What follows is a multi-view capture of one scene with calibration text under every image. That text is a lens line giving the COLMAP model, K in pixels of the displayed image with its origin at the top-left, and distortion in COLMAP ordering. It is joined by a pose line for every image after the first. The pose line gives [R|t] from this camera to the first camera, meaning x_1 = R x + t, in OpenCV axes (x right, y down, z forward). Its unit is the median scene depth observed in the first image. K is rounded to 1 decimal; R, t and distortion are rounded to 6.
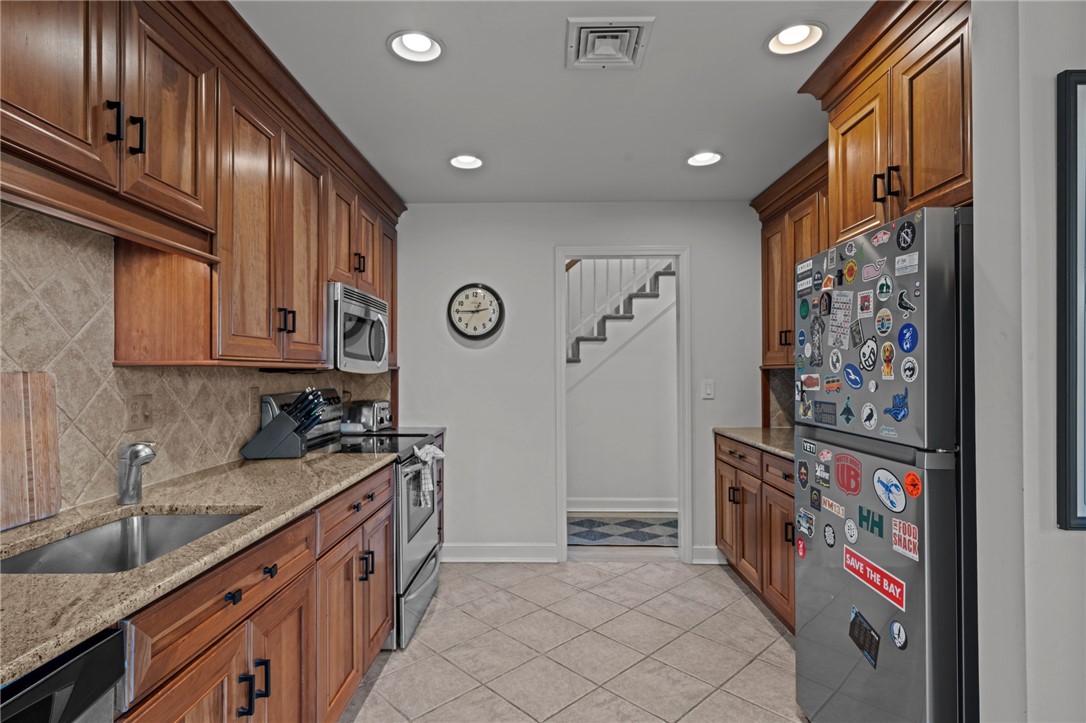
lens RADIAL K [[551.9, 0, 550.4], [0, 551.9, 363.9], [0, 0, 1]] dist [0.014793, 0.002718]
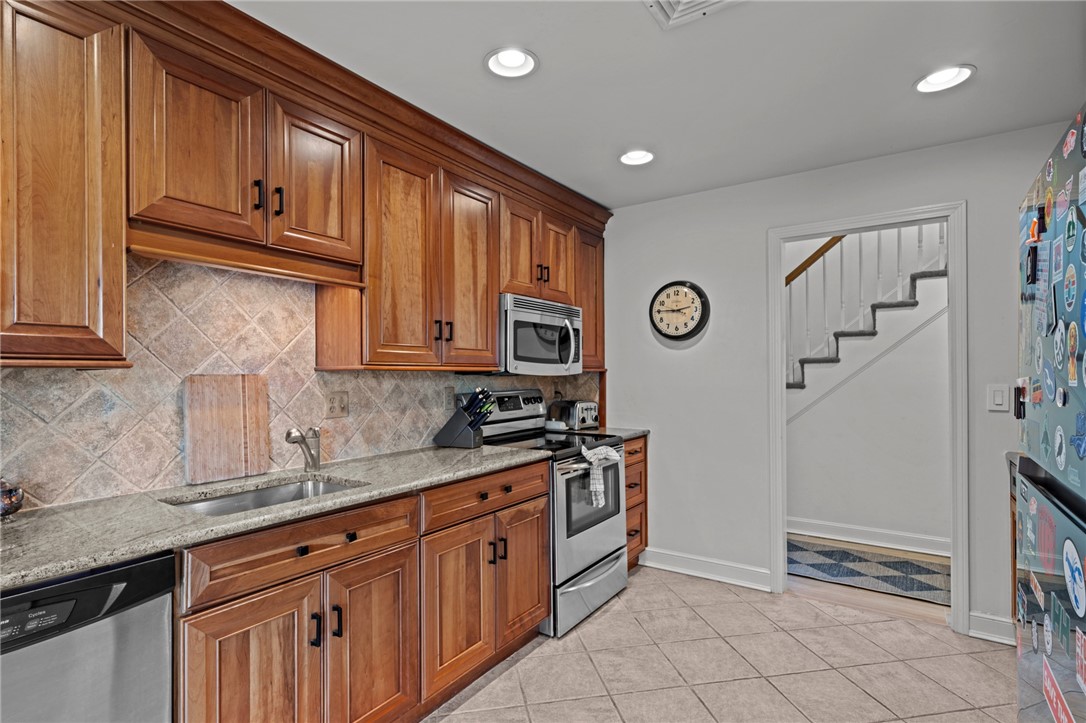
lens RADIAL K [[551.9, 0, 556.9], [0, 551.9, 370.2], [0, 0, 1]] dist [0.014793, 0.002718]
pose [[0.836891, -0.004358, -0.547352, 0.320322], [0.009256, 0.999938, 0.006191, 0.000612], [0.547291, -0.010248, 0.836880, 0.131743]]
